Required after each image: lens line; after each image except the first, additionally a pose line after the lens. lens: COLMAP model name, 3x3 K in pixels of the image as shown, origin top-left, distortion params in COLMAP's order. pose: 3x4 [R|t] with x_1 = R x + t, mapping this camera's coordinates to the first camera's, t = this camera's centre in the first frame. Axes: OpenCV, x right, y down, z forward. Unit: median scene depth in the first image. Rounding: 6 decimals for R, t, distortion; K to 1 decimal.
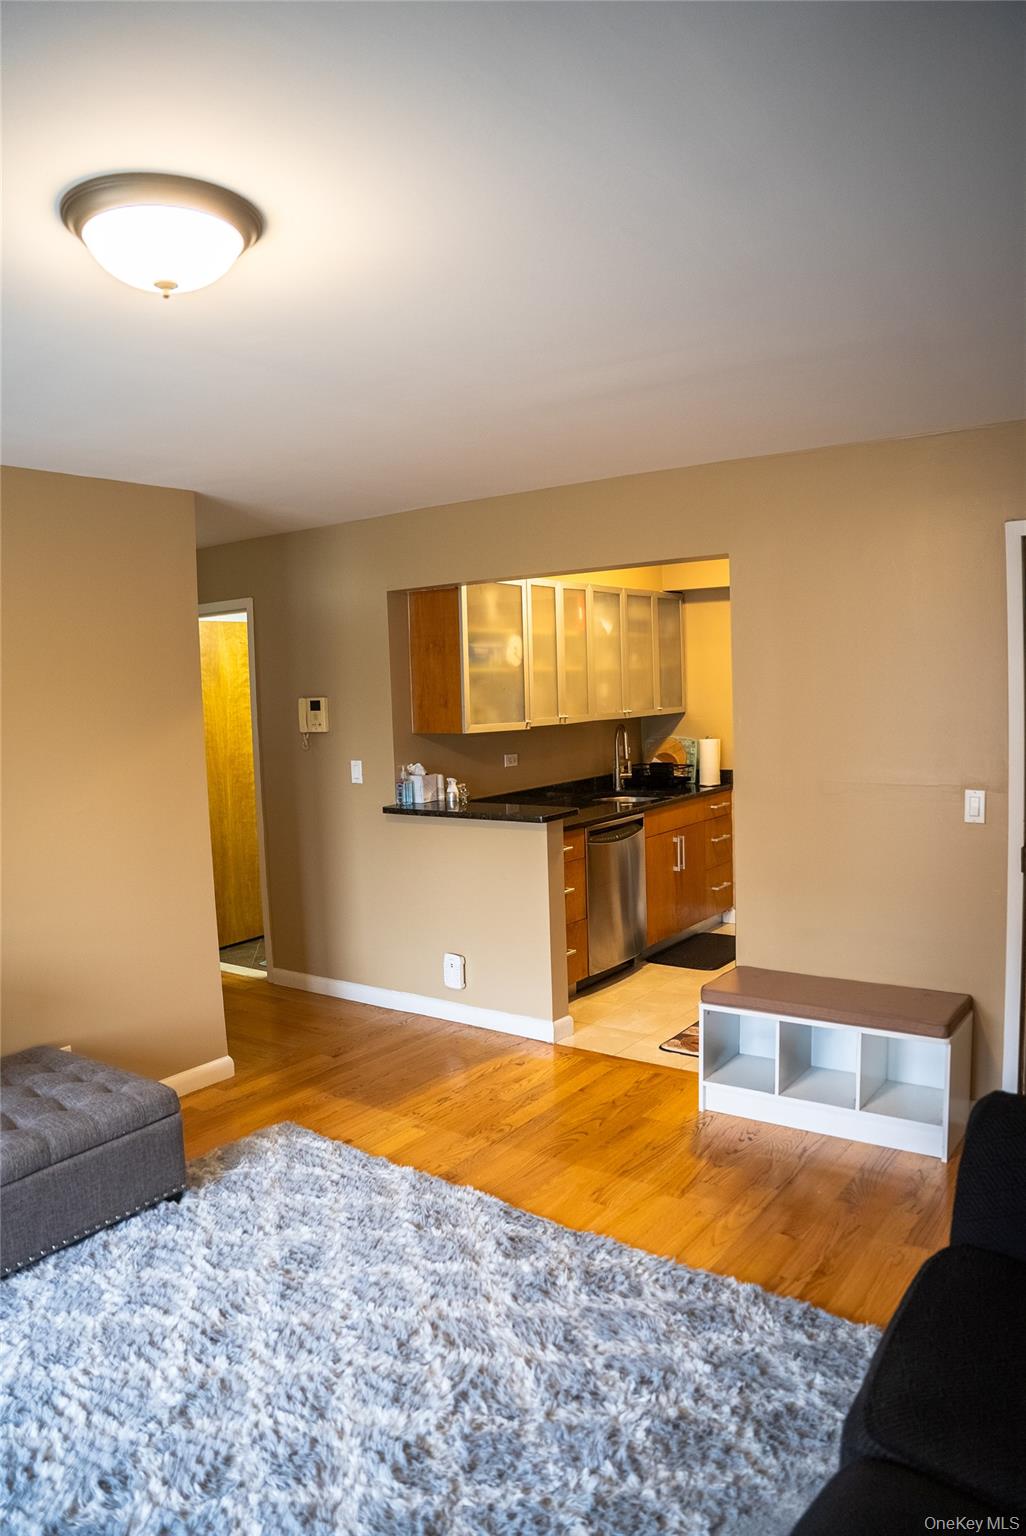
lens RADIAL K [[1080.1, 0, 512.3], [0, 1080.1, 764.4], [0, 0, 1]] dist [-0.009043, -0.001394]
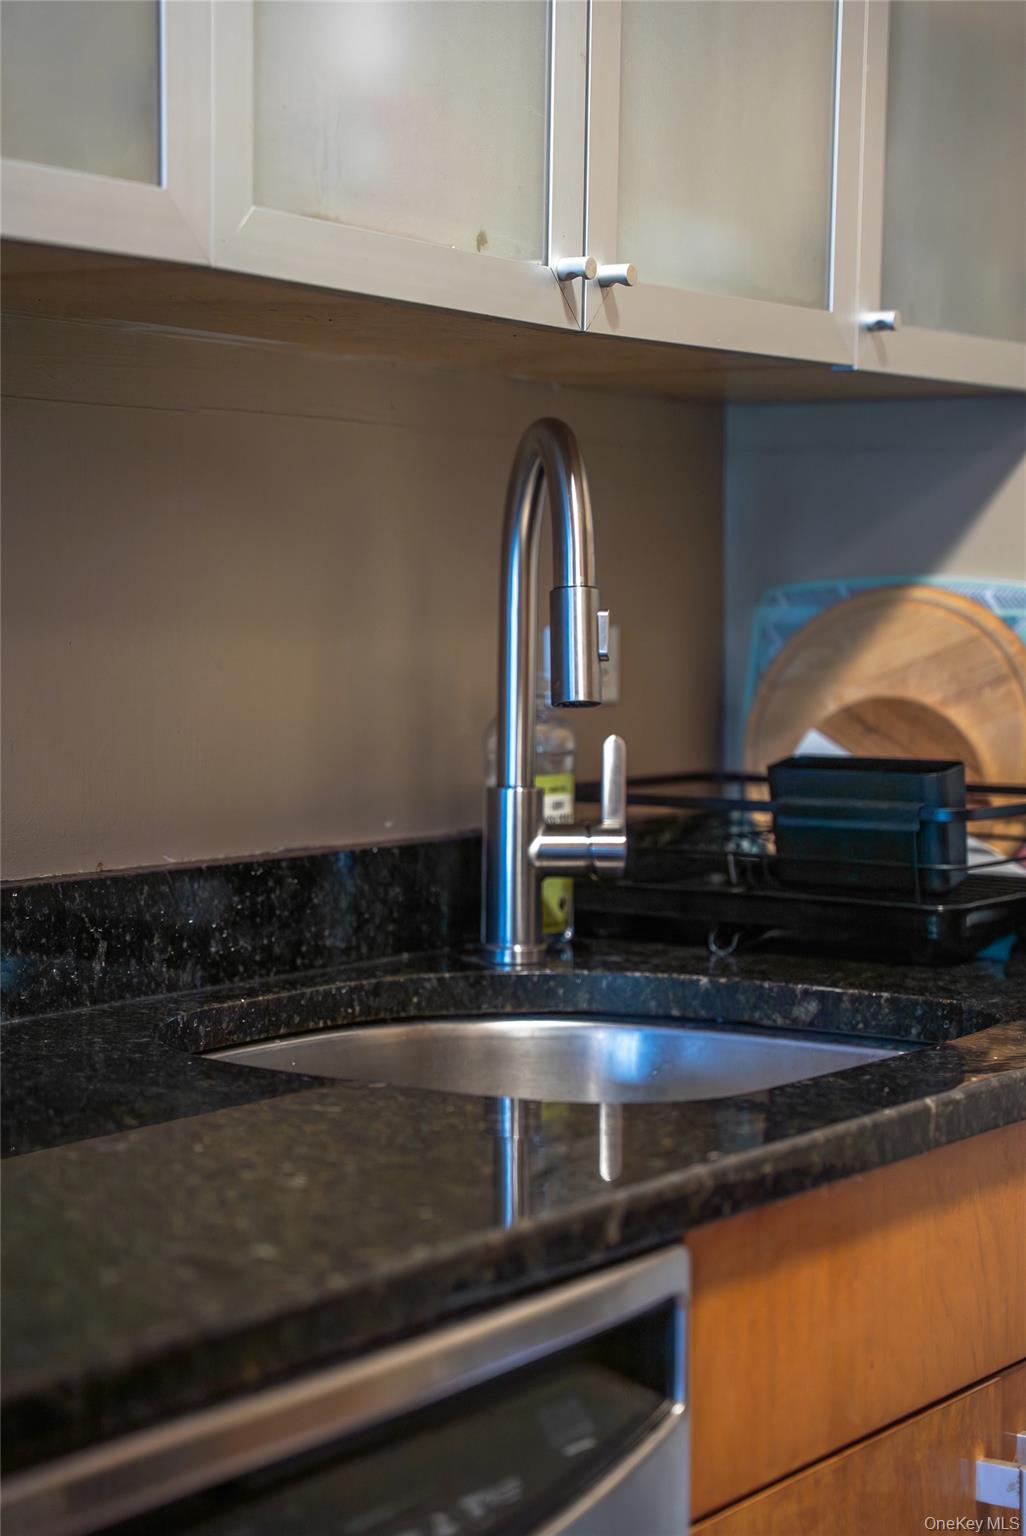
lens RADIAL K [[3065.2, 0, 512.4], [0, 3065.2, 768.0], [0, 0, 1]] dist [0.001236, 0.000000]
pose [[0.998214, 0.043529, 0.040907, 0.082308], [-0.042807, 0.998914, -0.018385, 0.007772], [-0.041663, 0.016601, 0.998994, 0.644365]]
